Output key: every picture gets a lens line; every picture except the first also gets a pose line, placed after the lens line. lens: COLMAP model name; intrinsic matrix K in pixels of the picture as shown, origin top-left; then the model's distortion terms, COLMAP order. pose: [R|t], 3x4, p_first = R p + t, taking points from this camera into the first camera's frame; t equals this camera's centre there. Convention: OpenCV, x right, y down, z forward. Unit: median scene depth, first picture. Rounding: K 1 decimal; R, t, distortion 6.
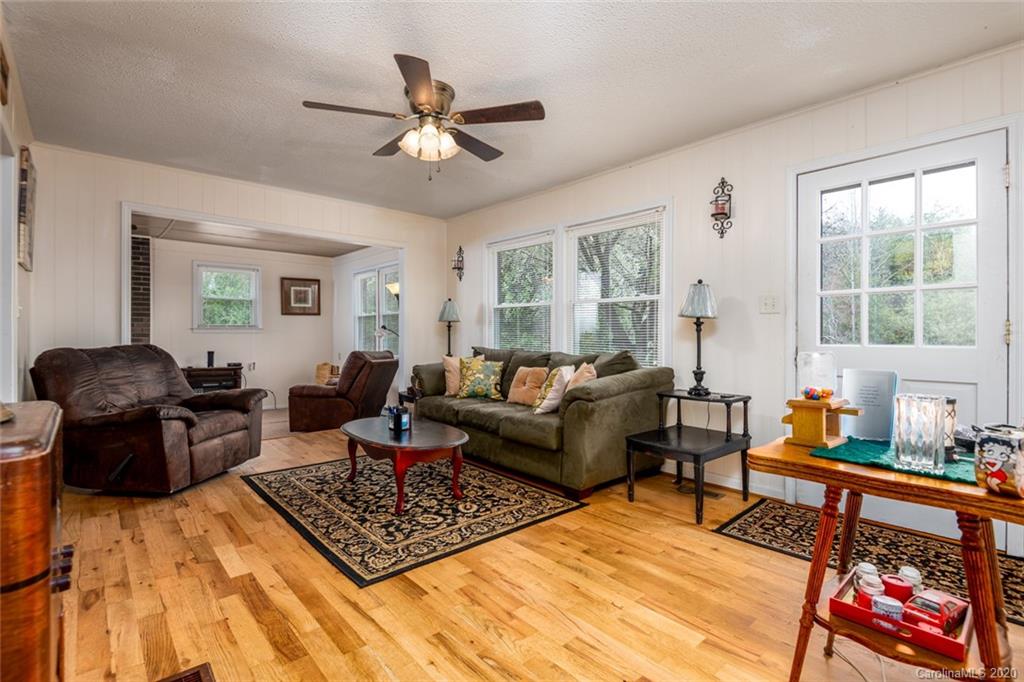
lens RADIAL K [[479.4, 0, 506.7], [0, 479.4, 343.8], [0, 0, 1]] dist [-0.001720, -0.001283]
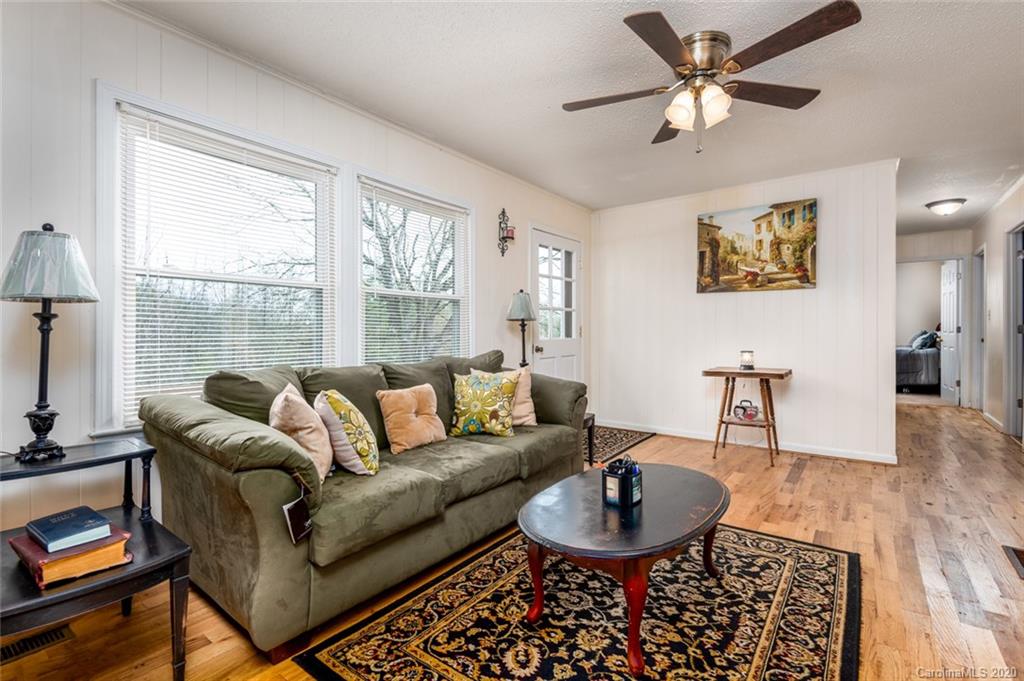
lens RADIAL K [[479.4, 0, 509.2], [0, 479.4, 329.6], [0, 0, 1]] dist [-0.001720, -0.001283]
pose [[-0.210256, -0.001788, 0.977645, -0.925062], [0.024020, 0.999687, 0.006995, -0.047024], [-0.977351, 0.024953, -0.210147, 1.513595]]
